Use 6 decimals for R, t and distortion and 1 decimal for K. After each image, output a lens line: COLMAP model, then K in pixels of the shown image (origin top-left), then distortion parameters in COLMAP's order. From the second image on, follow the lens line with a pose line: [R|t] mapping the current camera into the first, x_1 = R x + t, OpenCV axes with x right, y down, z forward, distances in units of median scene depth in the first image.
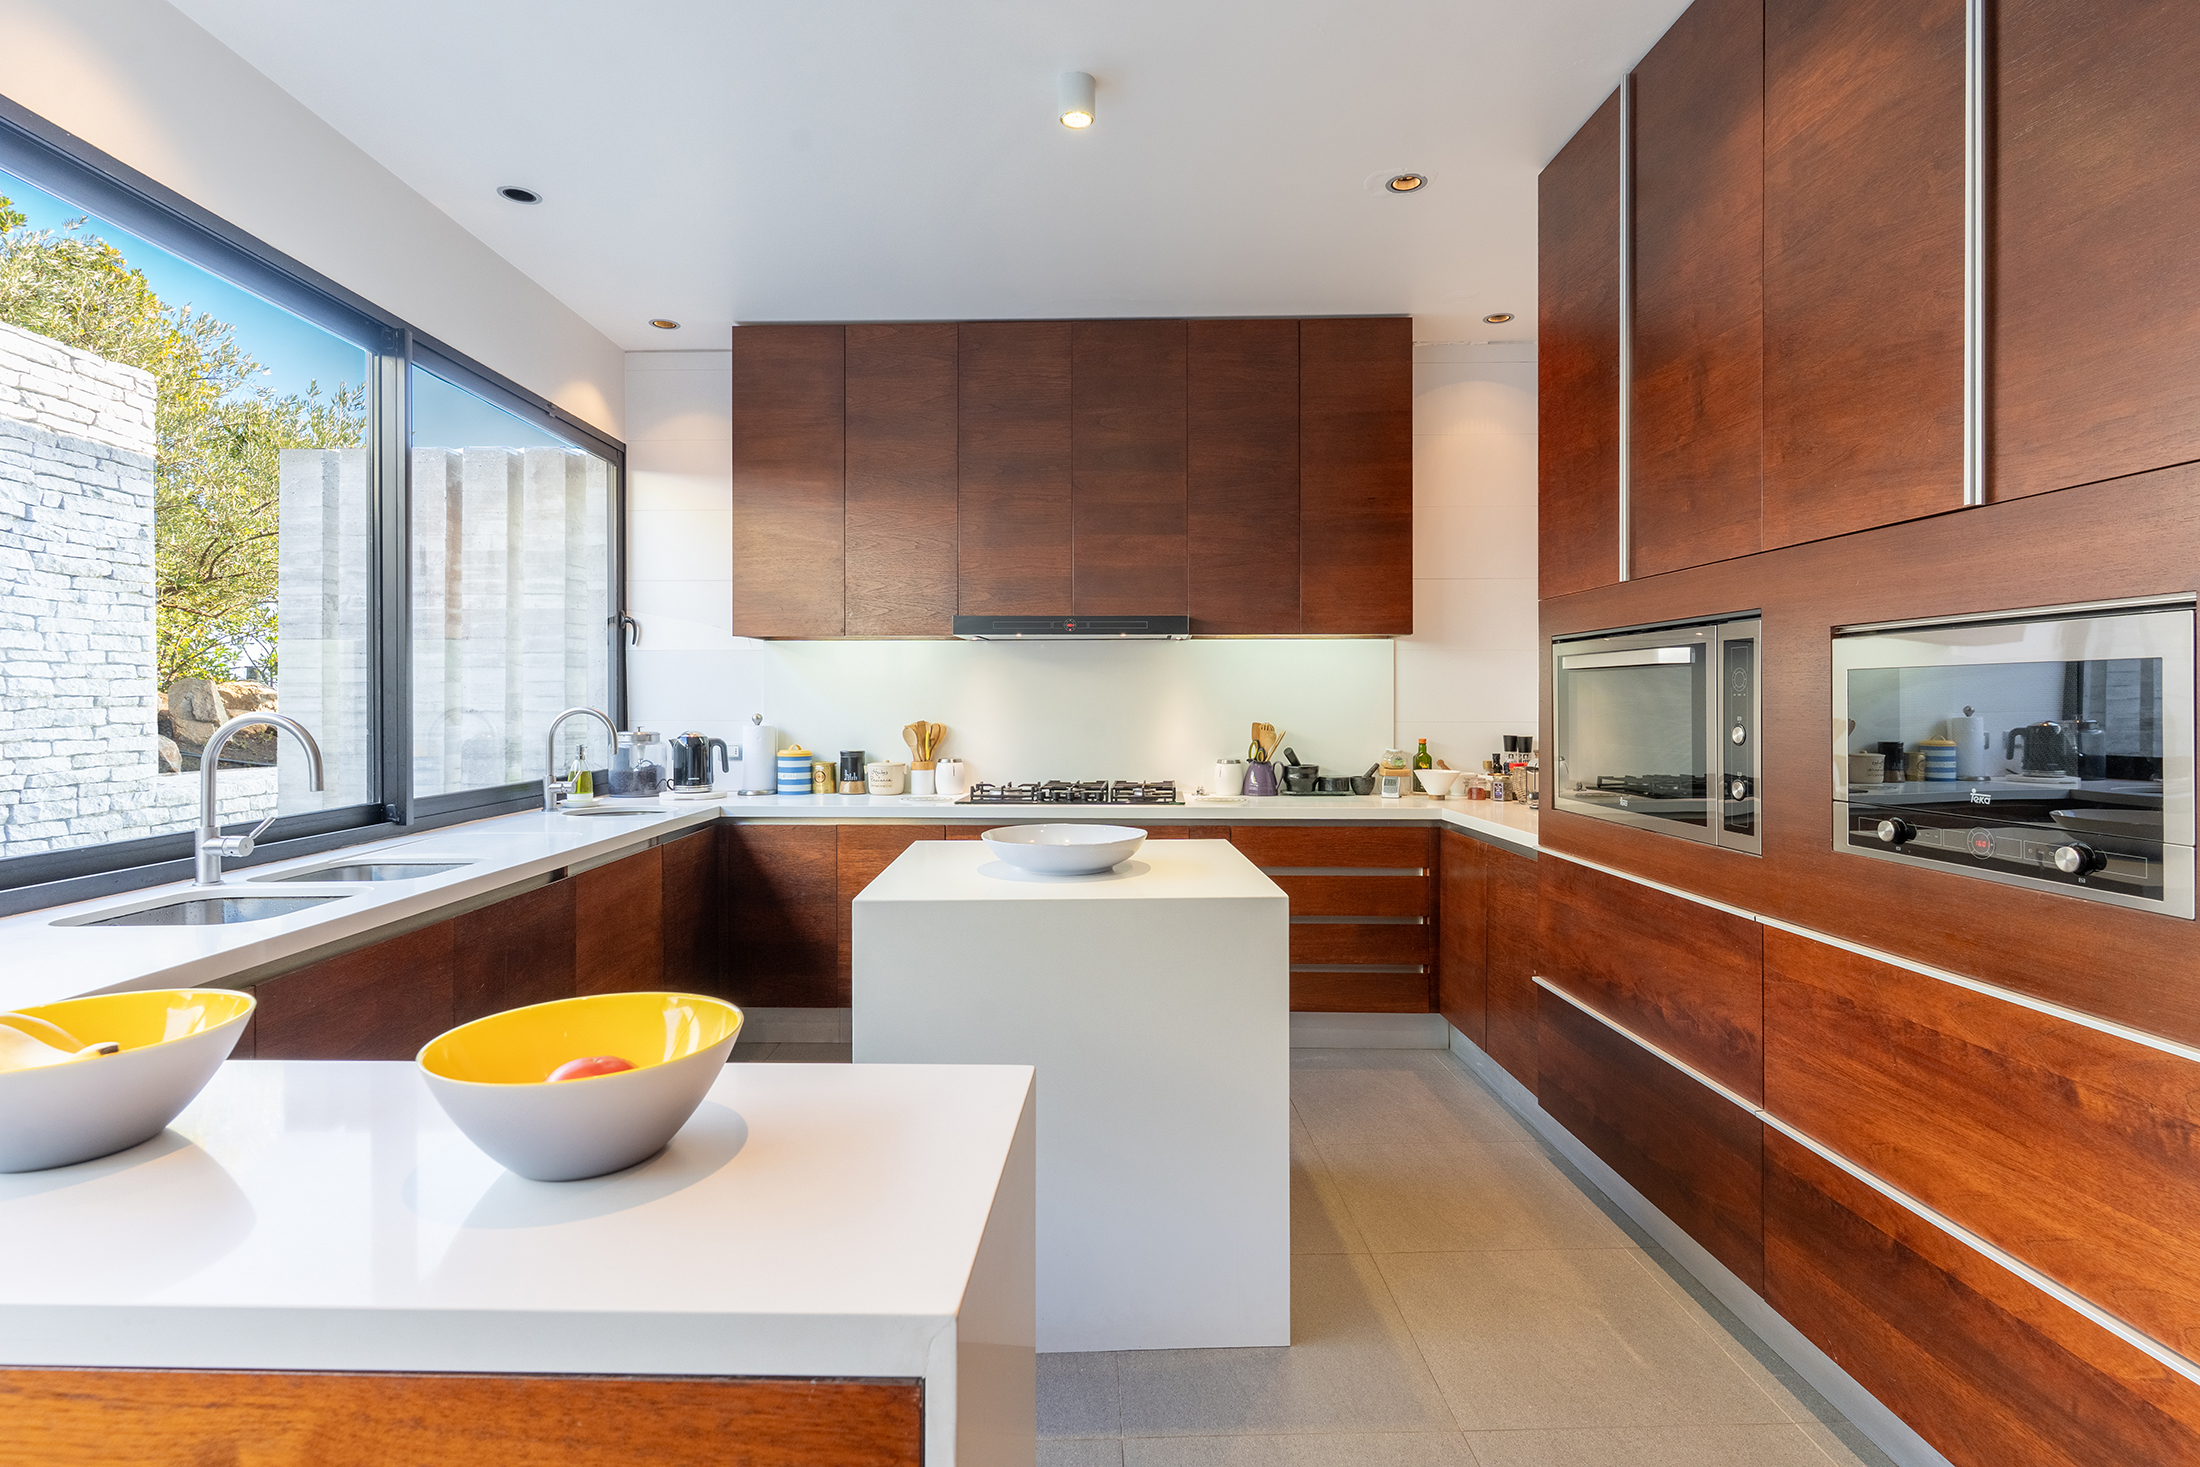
lens RADIAL K [[1054.5, 0, 1102.9], [0, 1054.5, 708.1], [0, 0, 1]] dist [0.000334, 0.000299]
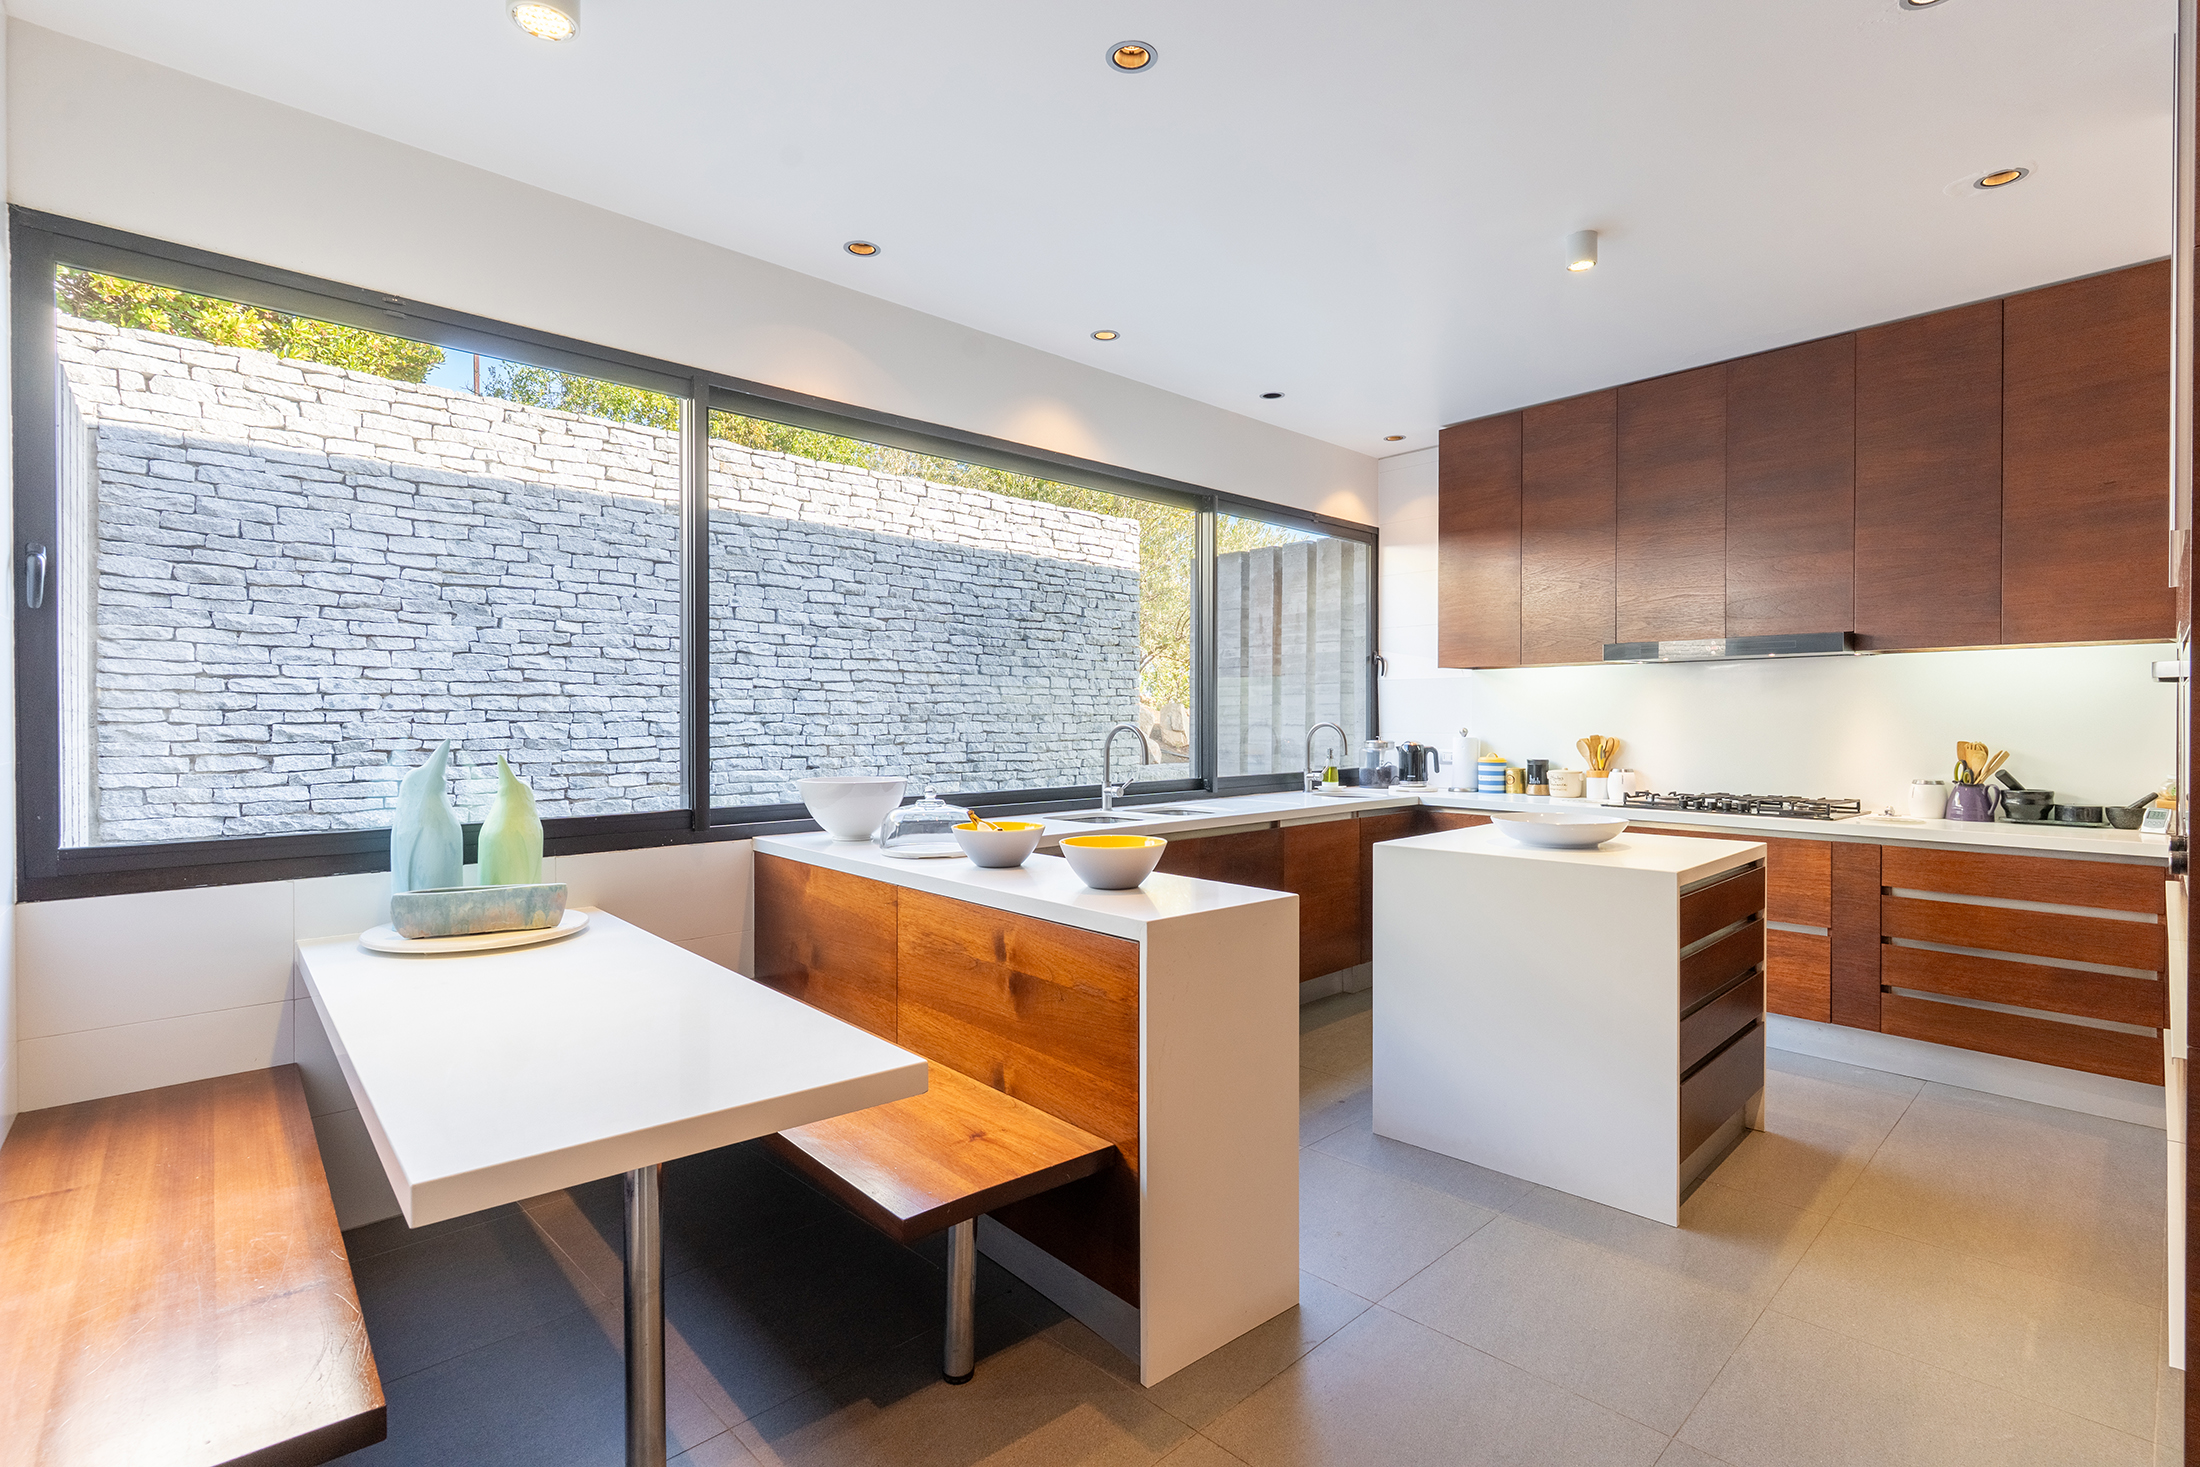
lens RADIAL K [[1047.1, 0, 1100.0], [0, 1047.1, 733.5], [0, 0, 1]] dist [0.000242, 0.000095]
pose [[0.675608, 0.011021, -0.737179, 0.307776], [-0.003640, 0.999926, 0.011613, -0.000892], [0.737252, -0.005162, 0.675598, -0.175428]]
